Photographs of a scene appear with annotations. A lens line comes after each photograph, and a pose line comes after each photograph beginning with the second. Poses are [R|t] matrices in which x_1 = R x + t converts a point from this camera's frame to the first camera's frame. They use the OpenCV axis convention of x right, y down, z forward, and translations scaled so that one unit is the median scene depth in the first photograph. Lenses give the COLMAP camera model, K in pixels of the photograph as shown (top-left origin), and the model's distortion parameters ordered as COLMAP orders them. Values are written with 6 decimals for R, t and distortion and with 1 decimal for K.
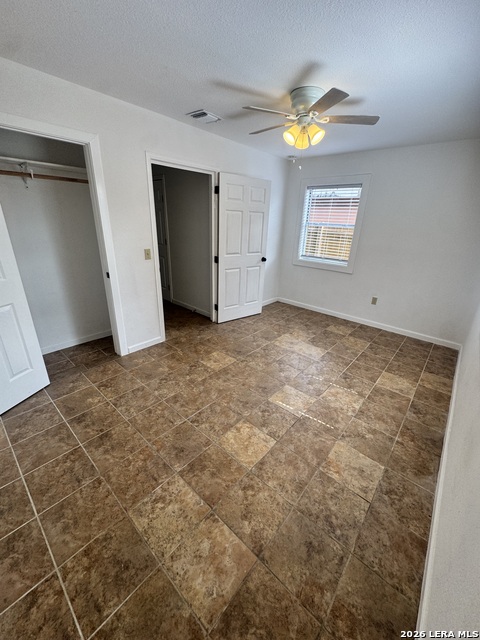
lens RADIAL K [[256.4, 0, 238.4], [0, 256.4, 320.6], [0, 0, 1]] dist [-0.003197, -0.000055]
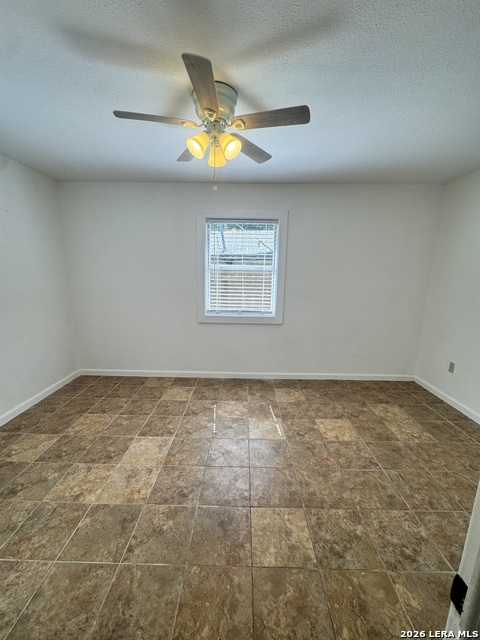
lens RADIAL K [[256.4, 0, 241.3], [0, 256.4, 318.8], [0, 0, 1]] dist [-0.003197, -0.000055]
pose [[-0.651854, -0.186874, 0.734959, -0.367464], [0.247848, 0.863440, 0.439366, -0.503687], [-0.716699, 0.468561, -0.516520, 1.306765]]
